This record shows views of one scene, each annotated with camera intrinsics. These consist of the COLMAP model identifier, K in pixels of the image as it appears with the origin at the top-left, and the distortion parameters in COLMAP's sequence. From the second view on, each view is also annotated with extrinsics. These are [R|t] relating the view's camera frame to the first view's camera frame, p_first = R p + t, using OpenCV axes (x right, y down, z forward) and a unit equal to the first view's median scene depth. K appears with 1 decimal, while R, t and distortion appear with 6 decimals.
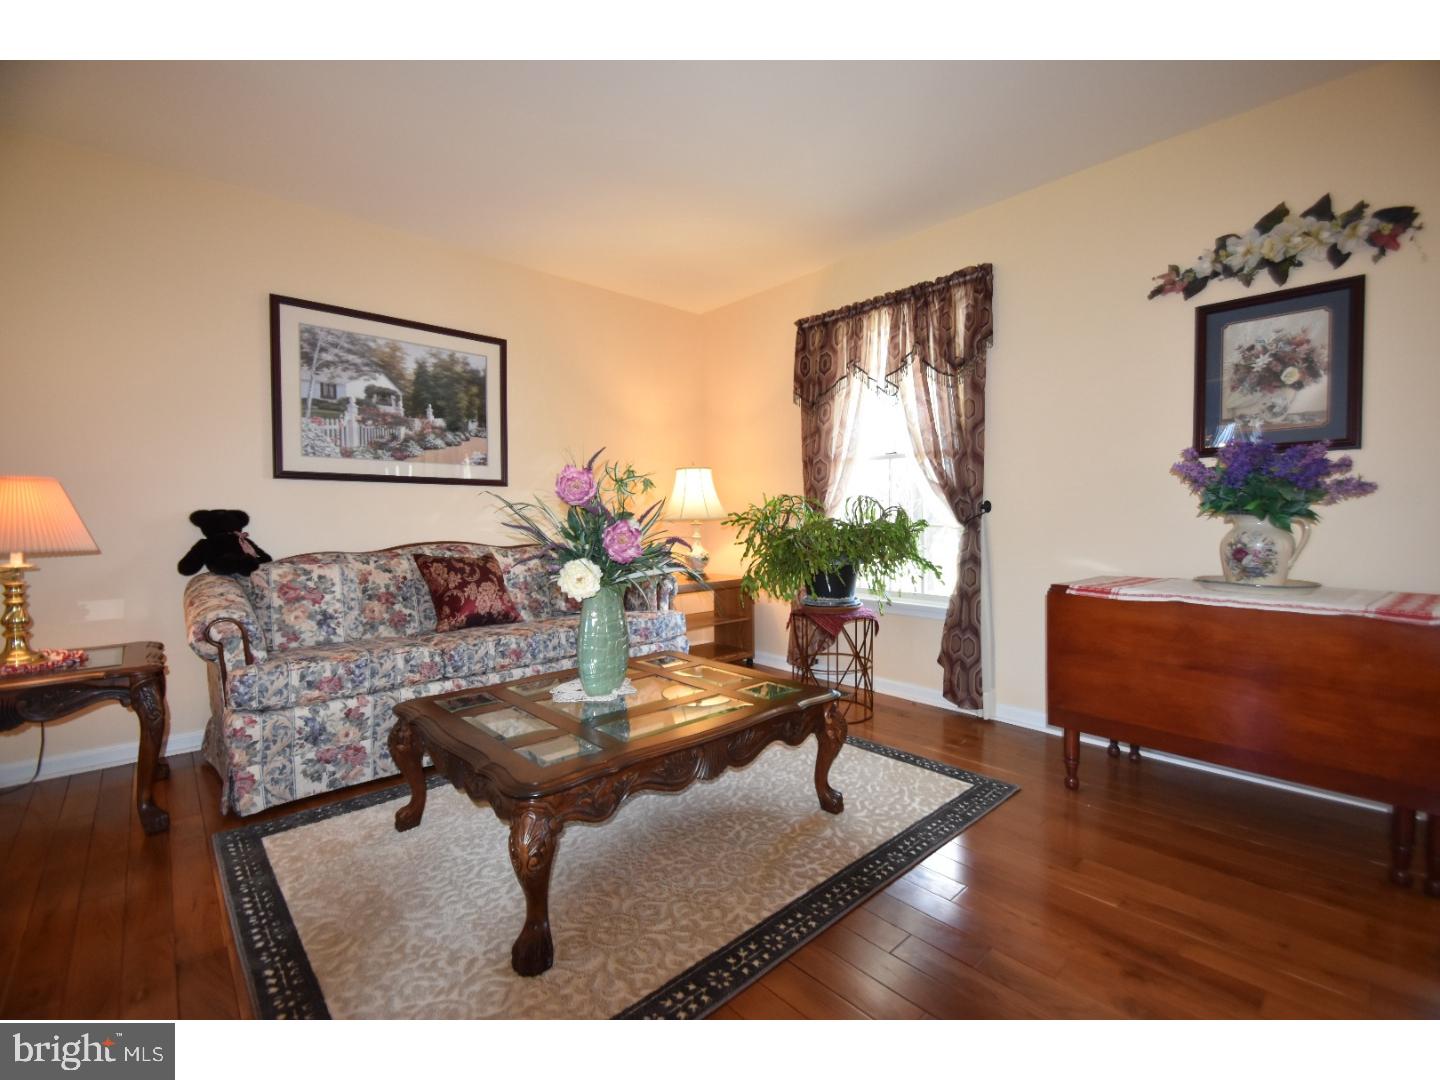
lens RADIAL K [[625.2, 0, 721.9], [0, 625.2, 548.9], [0, 0, 1]] dist [-0.014223, -0.000185]
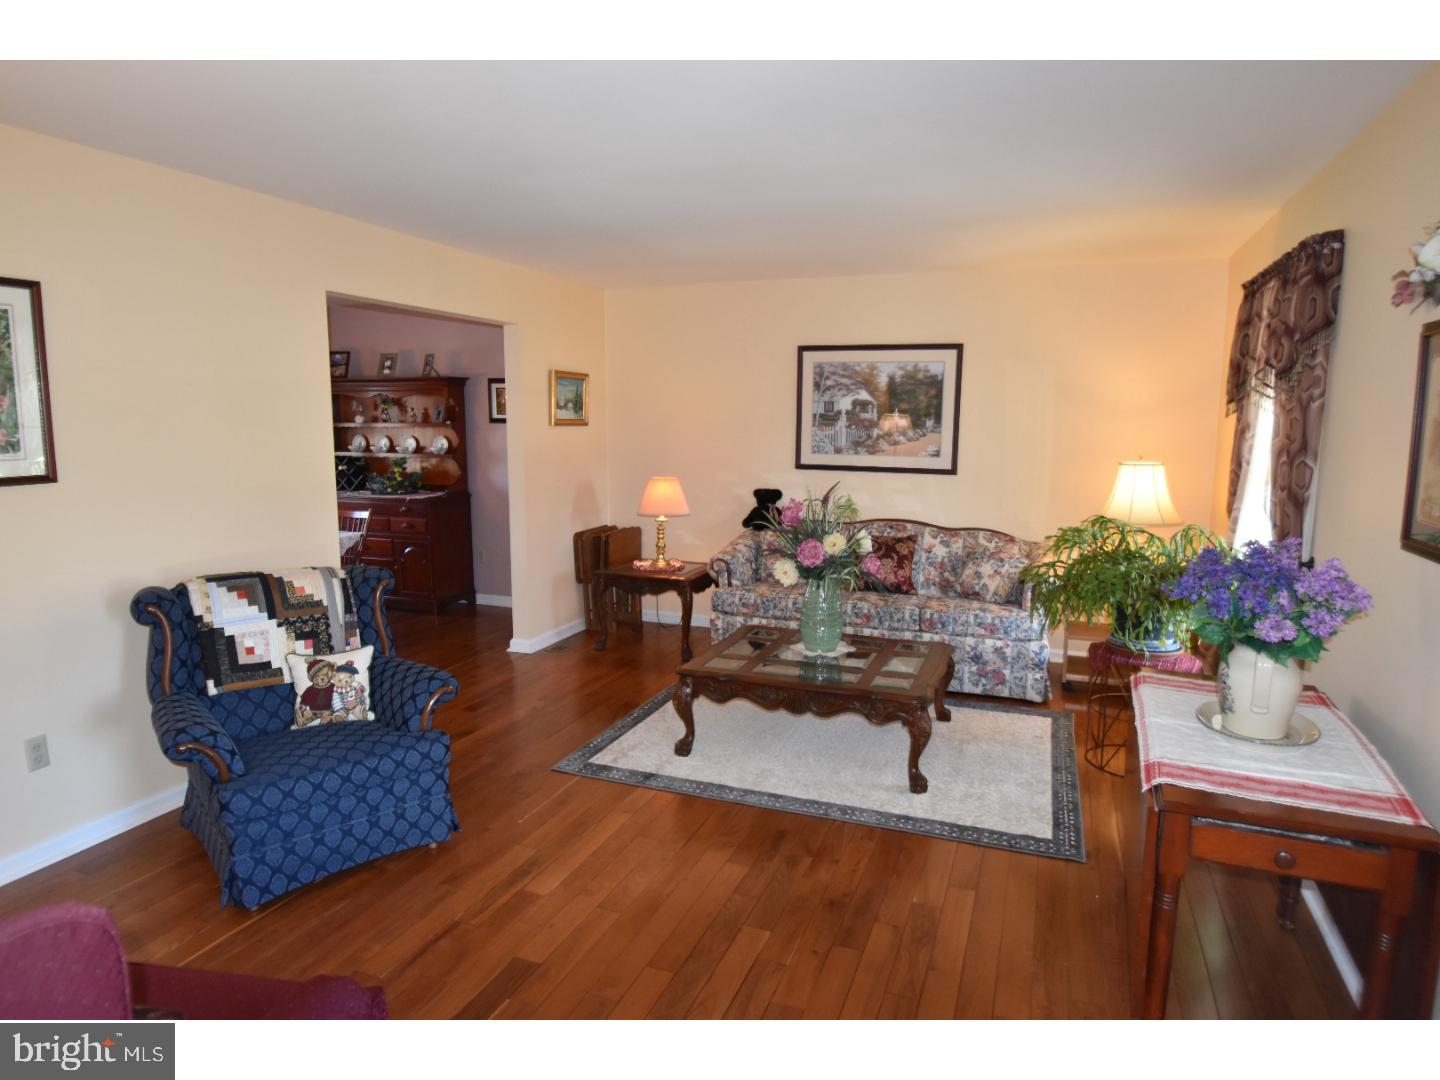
lens RADIAL K [[887.3, 0, 720.9], [0, 887.3, 535.2], [0, 0, 1]] dist [-0.005038, -0.000751]
pose [[0.405870, 0.139148, -0.903276, 1.091489], [-0.044274, 0.990175, 0.132641, -0.214899], [0.912858, -0.013843, 0.408042, -0.048308]]
